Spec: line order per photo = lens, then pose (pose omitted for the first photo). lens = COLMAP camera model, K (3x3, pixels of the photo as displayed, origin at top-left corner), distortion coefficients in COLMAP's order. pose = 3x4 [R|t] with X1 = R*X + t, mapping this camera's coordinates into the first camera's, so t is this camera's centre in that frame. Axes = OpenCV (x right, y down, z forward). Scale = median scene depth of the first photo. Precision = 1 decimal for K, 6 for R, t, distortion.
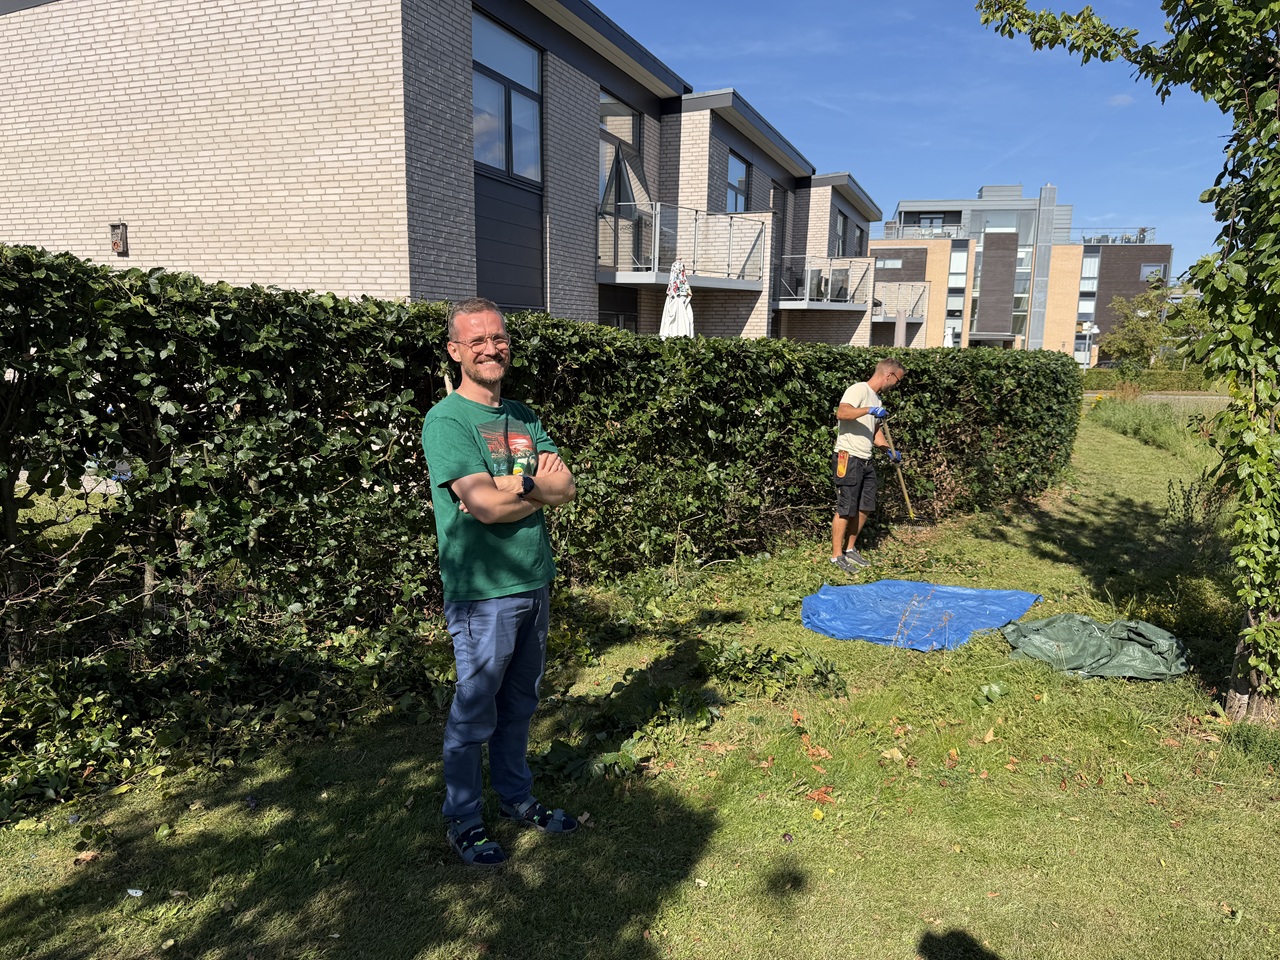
lens RADIAL K [[921.1, 0, 638.5], [0, 921.1, 482.0], [0, 0, 1]] dist [0.053002, -0.040080]
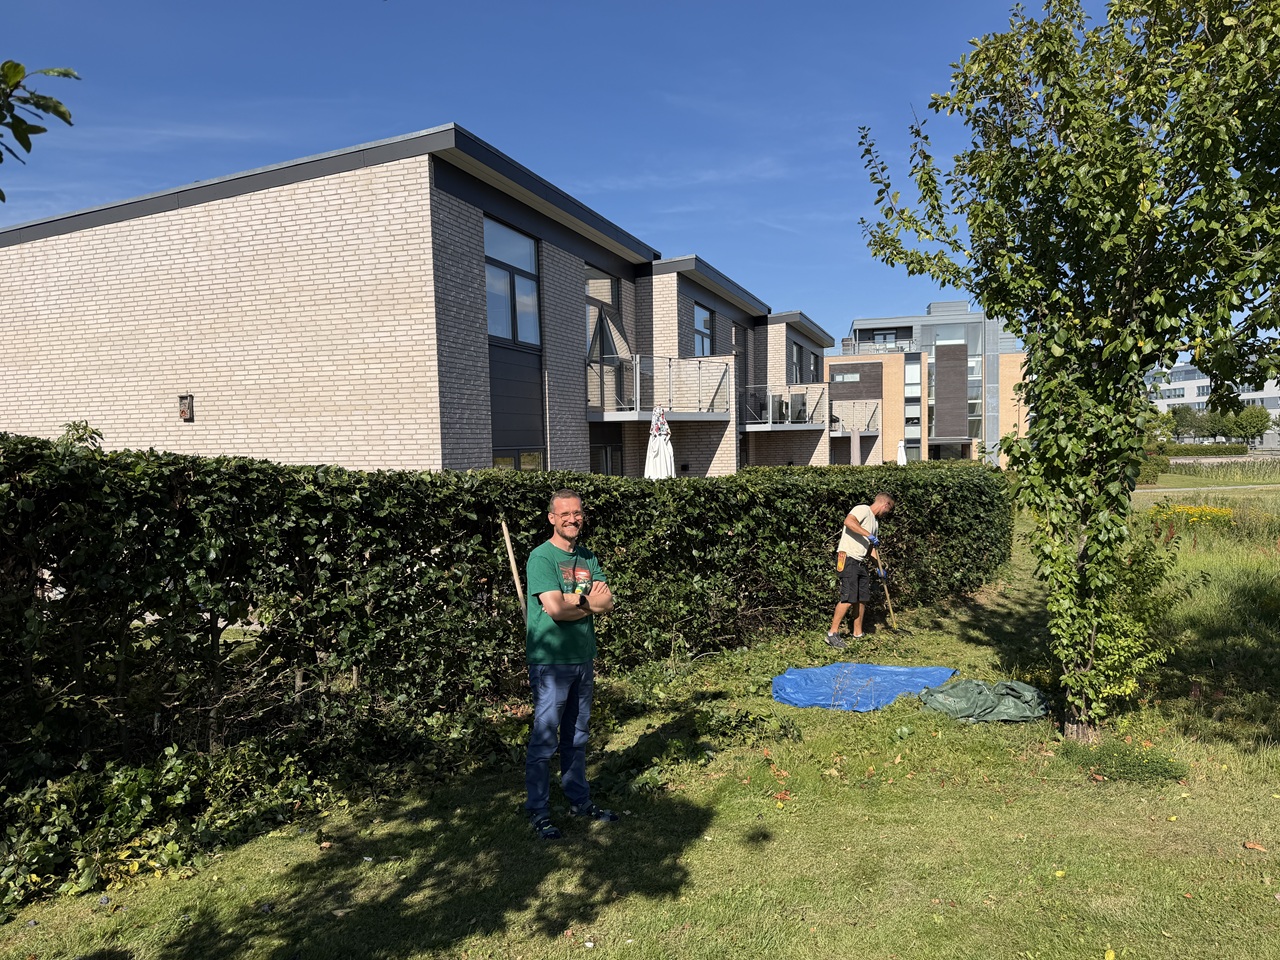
lens RADIAL K [[921.1, 0, 641.7], [0, 921.1, 485.7], [0, 0, 1]] dist [0.053002, -0.040080]
pose [[0.998728, -0.040691, 0.029775, -0.021641], [0.043843, 0.992481, -0.114280, -0.001902], [-0.024901, 0.115440, 0.993002, -0.207215]]
